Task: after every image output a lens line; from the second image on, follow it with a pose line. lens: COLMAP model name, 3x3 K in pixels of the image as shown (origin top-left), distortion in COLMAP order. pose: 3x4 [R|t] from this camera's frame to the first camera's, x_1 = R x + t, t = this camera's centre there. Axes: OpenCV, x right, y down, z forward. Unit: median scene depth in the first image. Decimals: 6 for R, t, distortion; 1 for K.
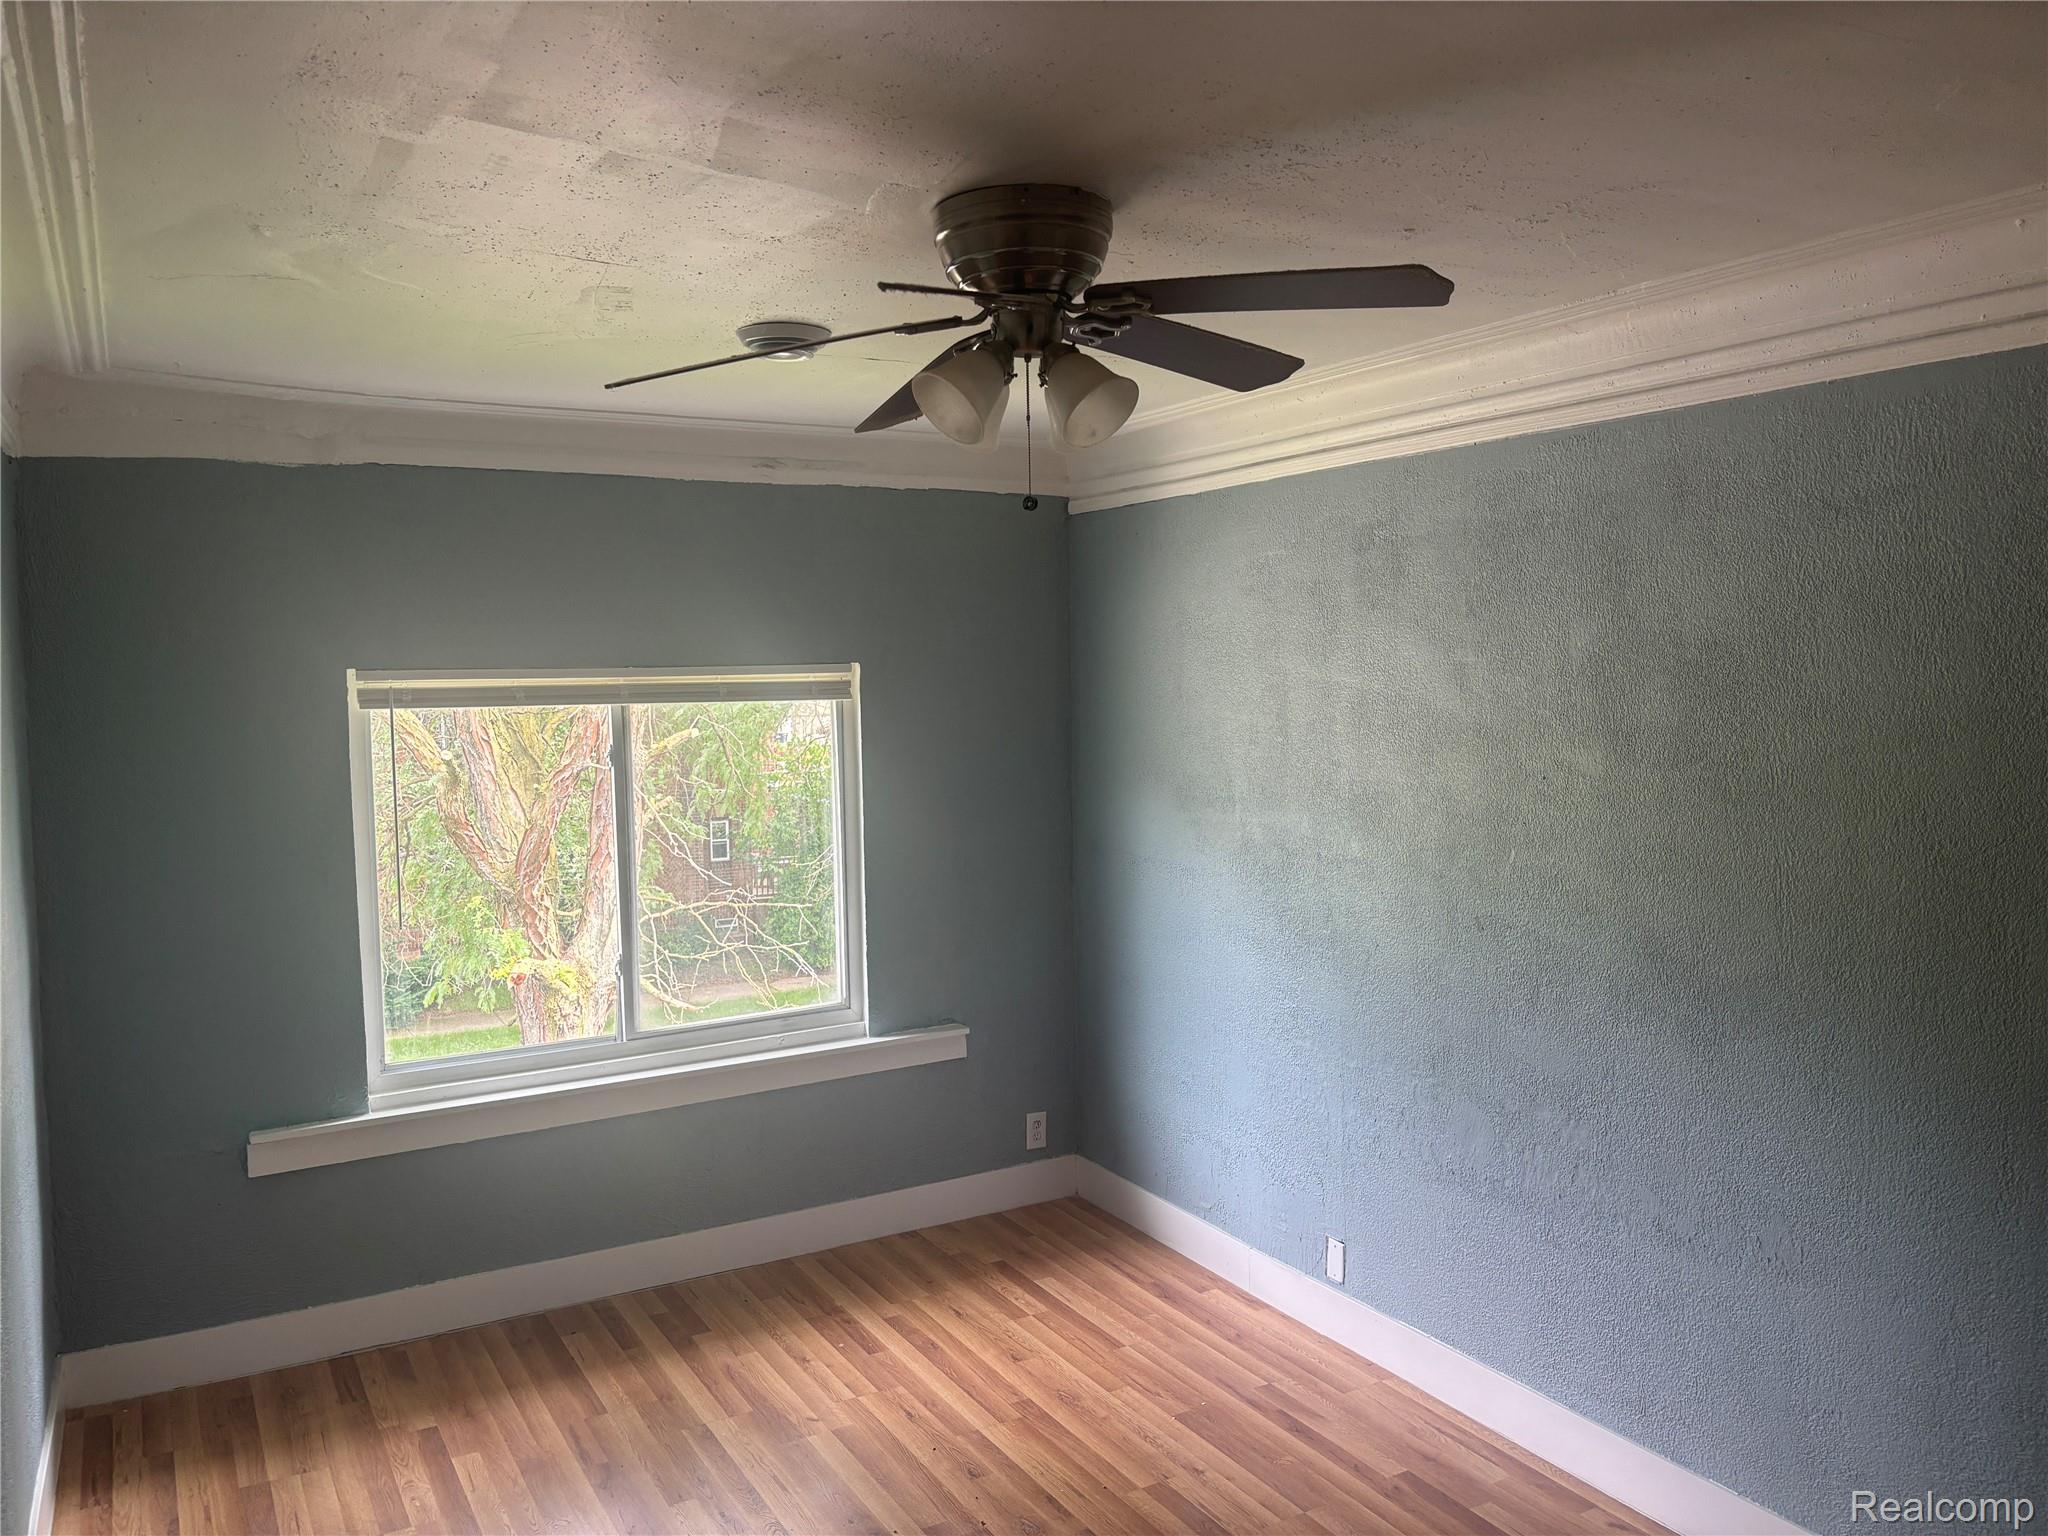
lens RADIAL K [[1538.7, 0, 1024.0], [0, 1538.7, 768.0], [0, 0, 1]] dist [0.004140, -0.048812]
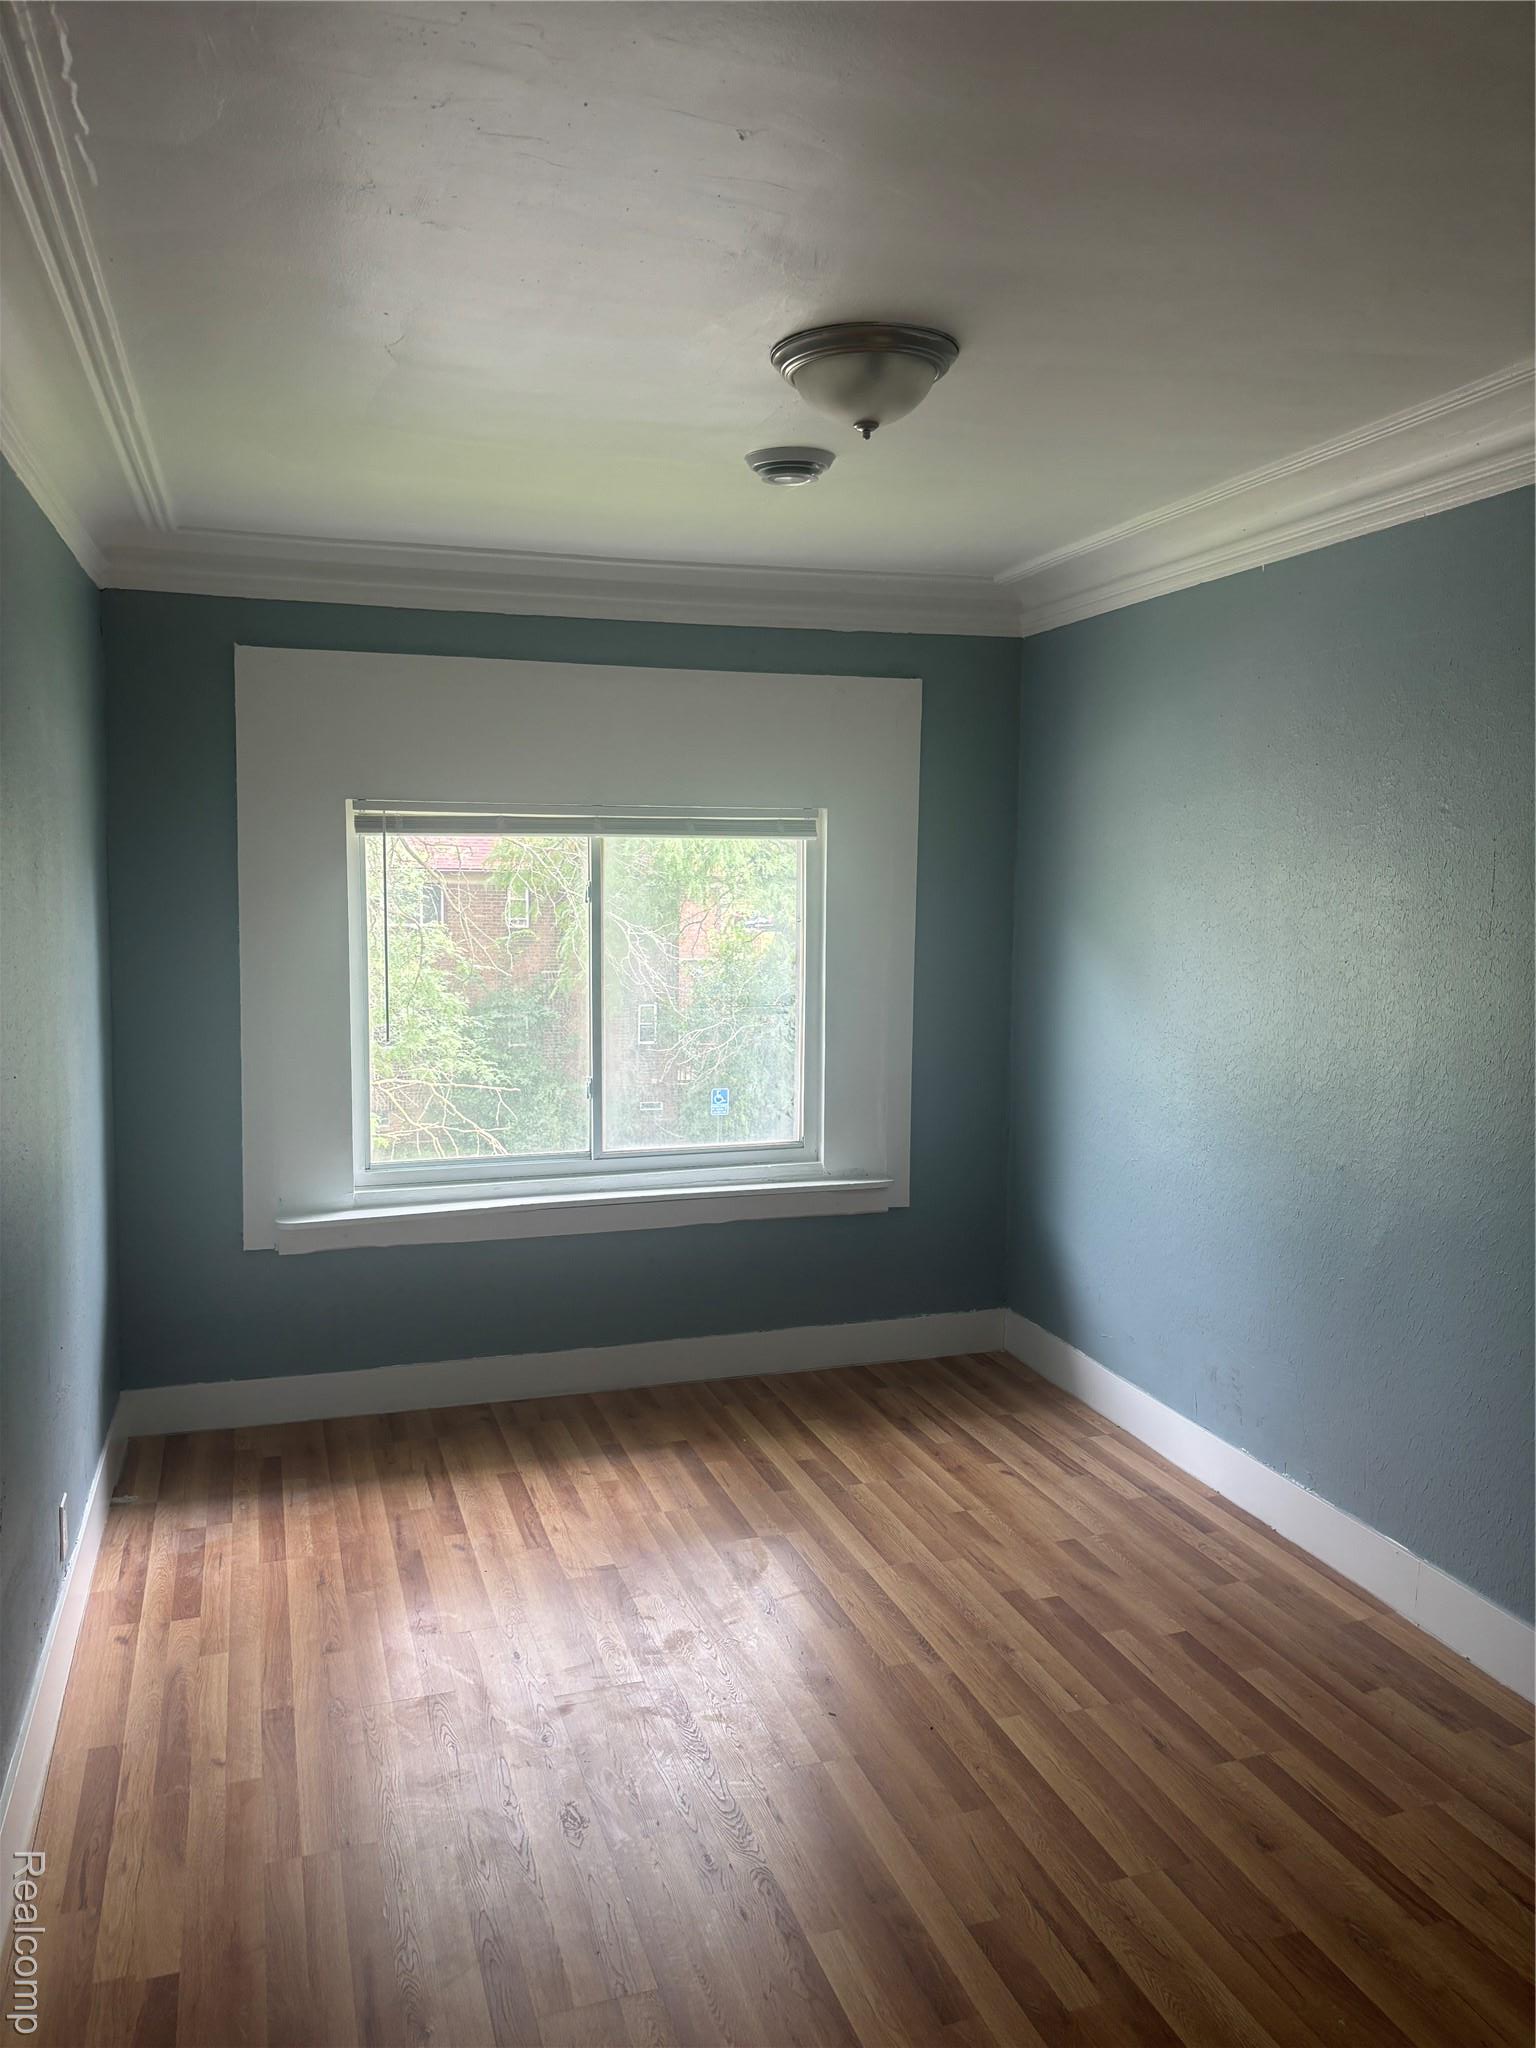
lens RADIAL K [[1538.7, 0, 768.0], [0, 1538.7, 1024.0], [0, 0, 1]] dist [0.004140, -0.048812]
pose [[0.970485, 0.058426, -0.233979, 0.098301], [-0.037462, 0.994955, 0.093066, -0.016308], [0.238236, -0.081554, 0.967777, 0.022269]]
